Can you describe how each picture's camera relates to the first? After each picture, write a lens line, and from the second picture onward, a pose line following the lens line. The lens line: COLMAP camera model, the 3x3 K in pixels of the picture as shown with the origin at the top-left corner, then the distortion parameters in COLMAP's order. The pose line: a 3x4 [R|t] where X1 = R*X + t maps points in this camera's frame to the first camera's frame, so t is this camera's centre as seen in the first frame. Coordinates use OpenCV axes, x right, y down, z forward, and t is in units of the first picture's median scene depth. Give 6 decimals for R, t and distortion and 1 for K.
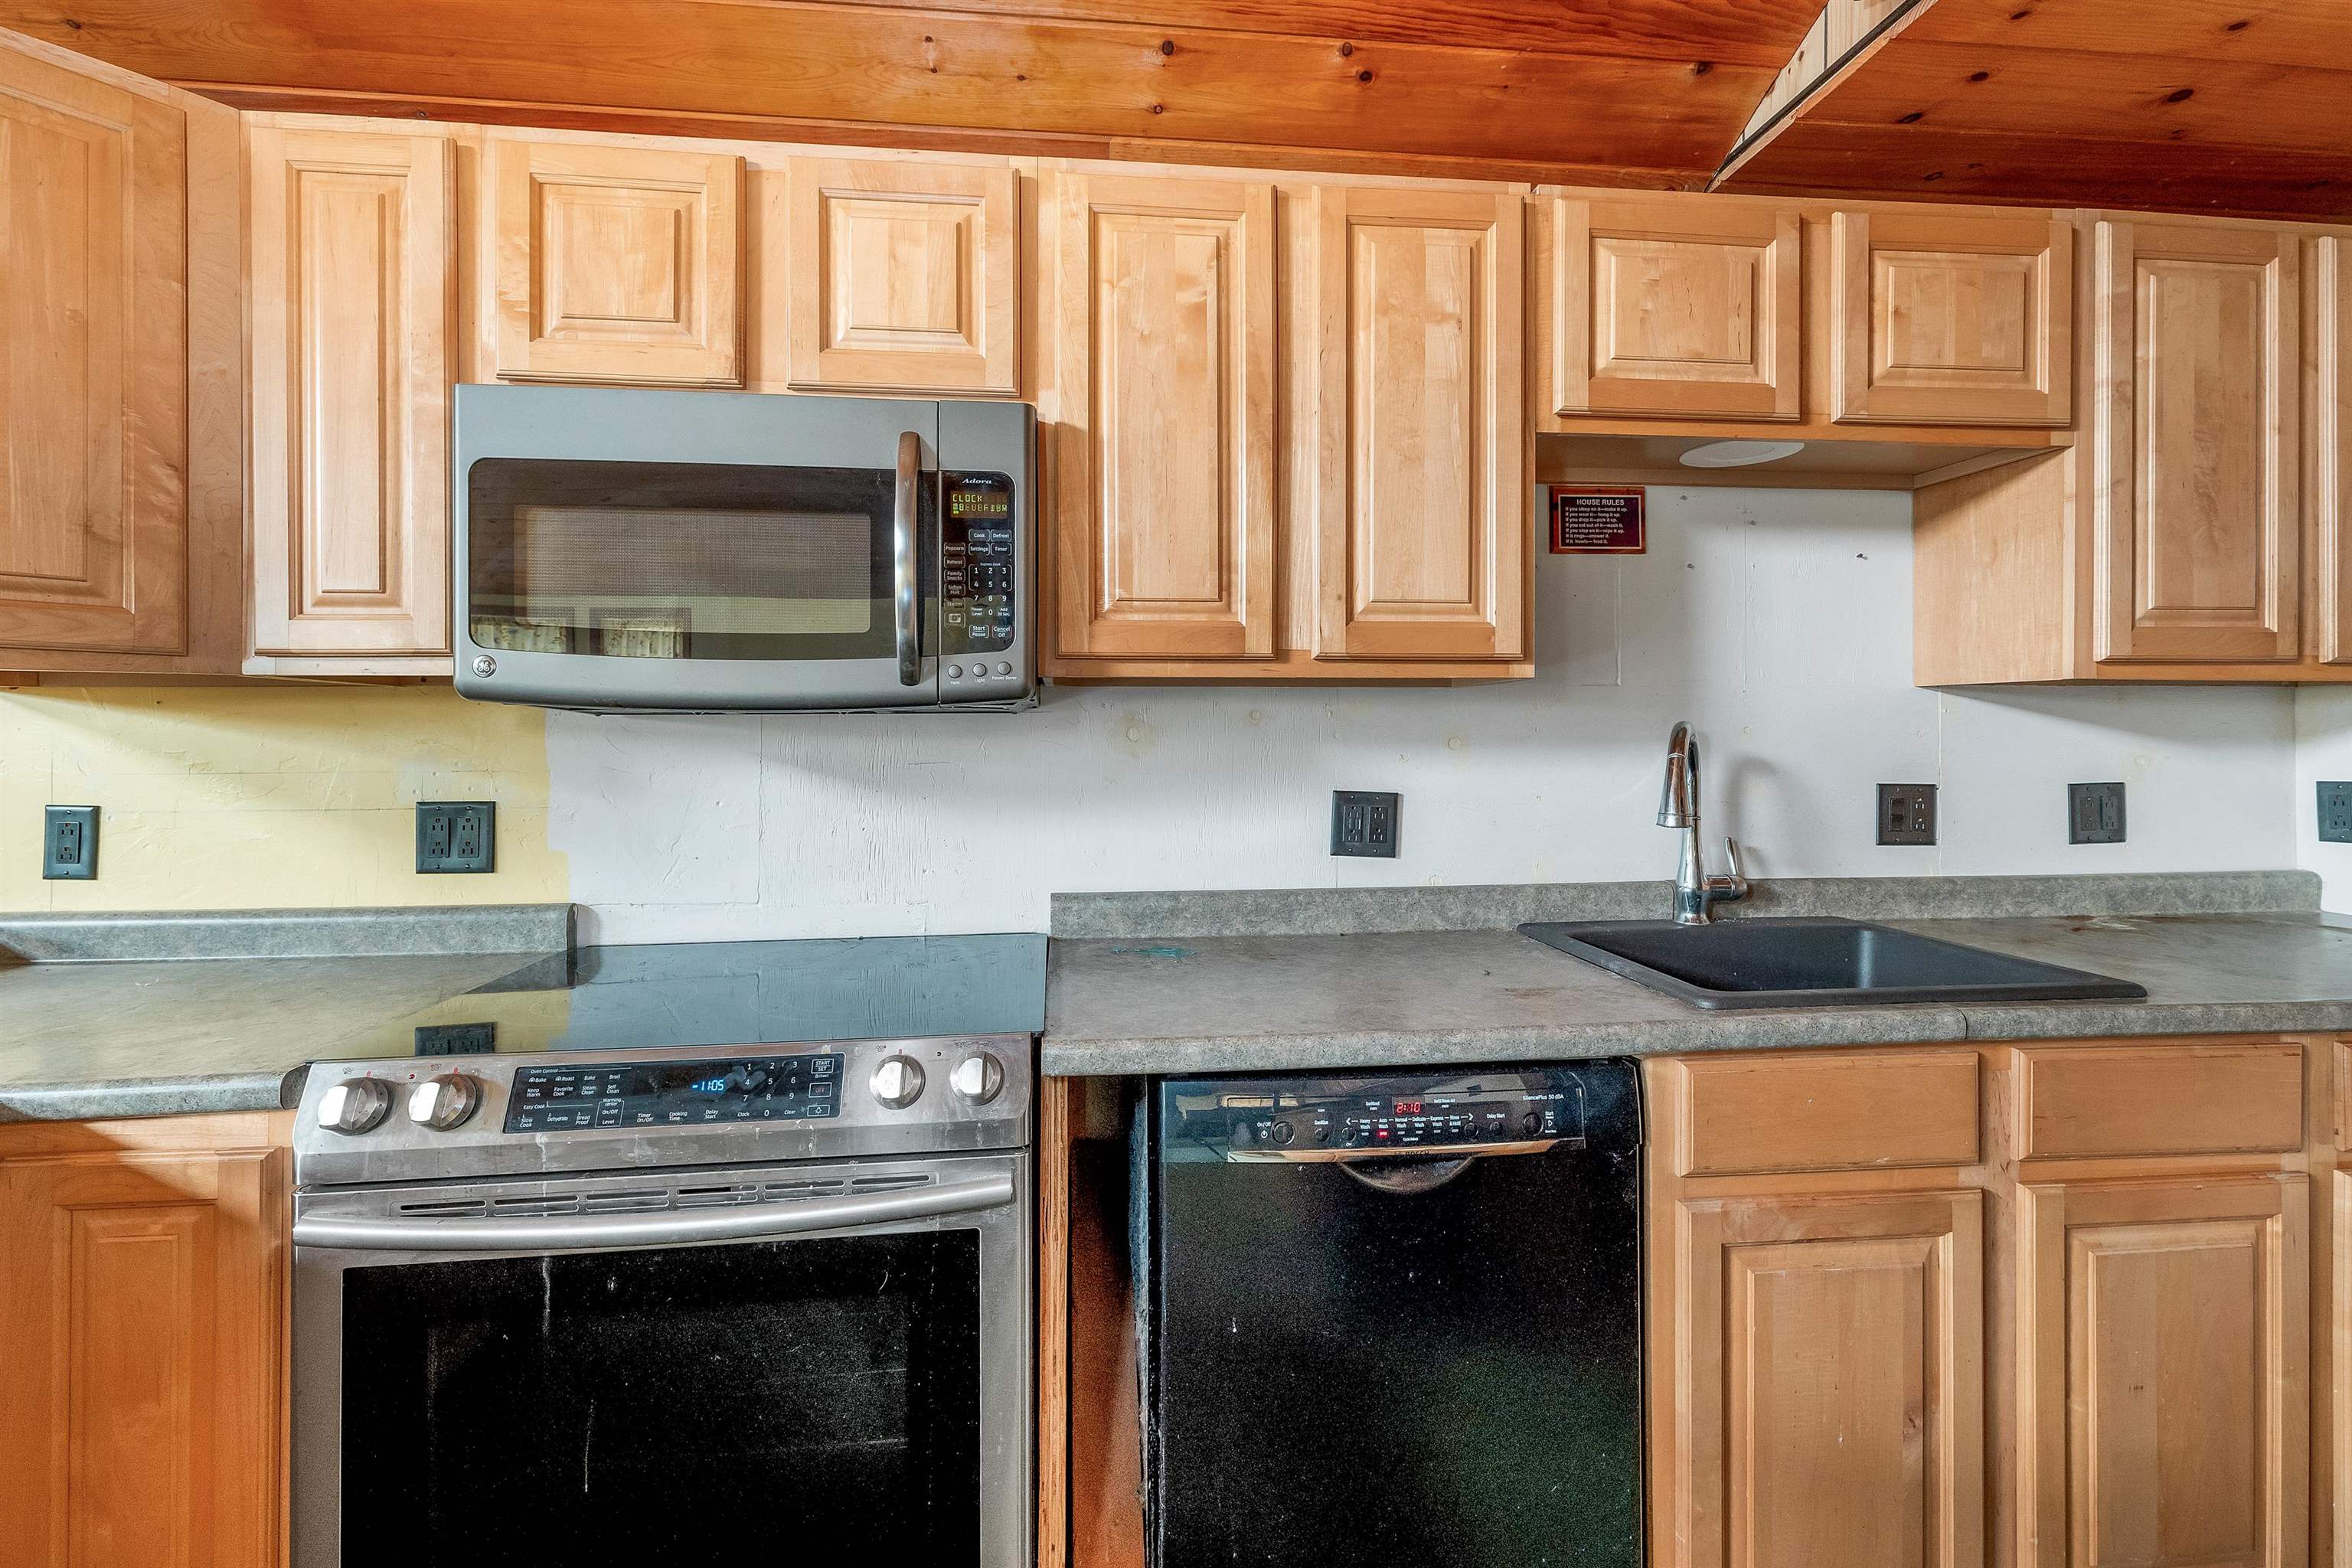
lens RADIAL K [[979.7, 0, 1192.8], [0, 979.7, 734.4], [0, 0, 1]] dist [0.001932, -0.000083]
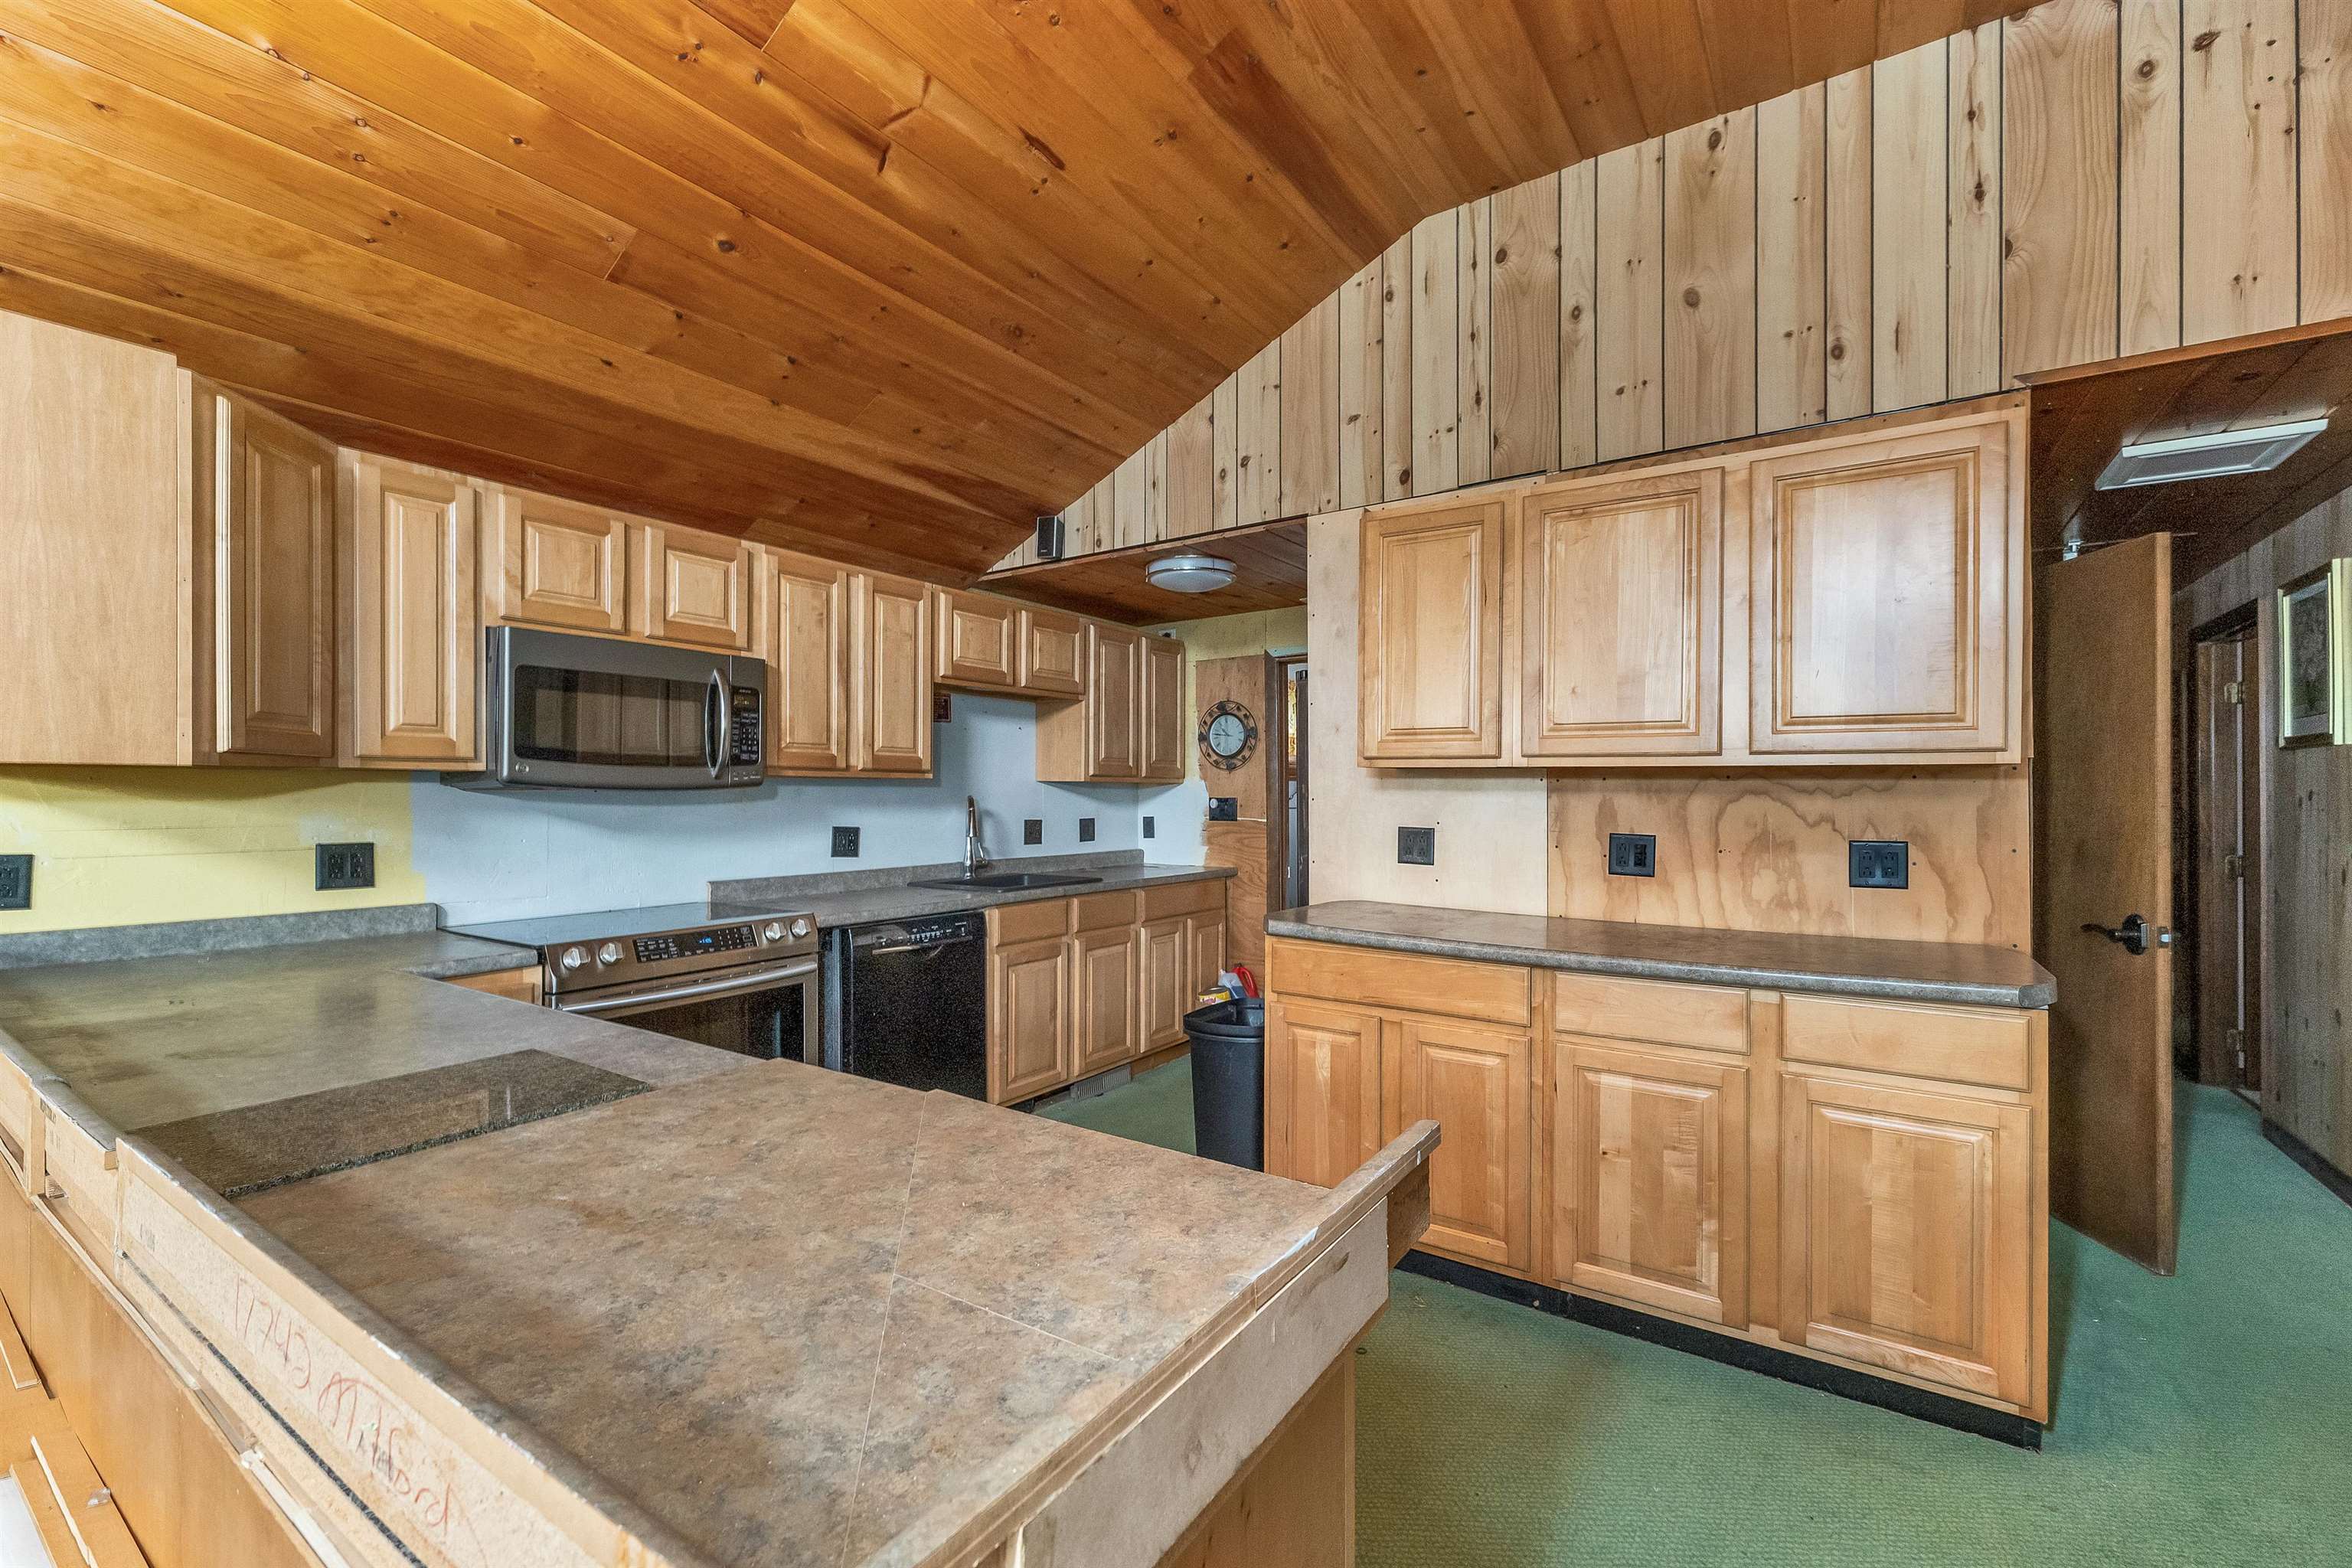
lens RADIAL K [[979.7, 0, 1190.1], [0, 979.7, 792.7], [0, 0, 1]] dist [0.001932, -0.000083]
pose [[0.637588, 0.005931, 0.770354, -1.116765], [-0.004579, 0.999982, -0.003909, -0.014074], [-0.770364, -0.001035, 0.637604, -1.071841]]
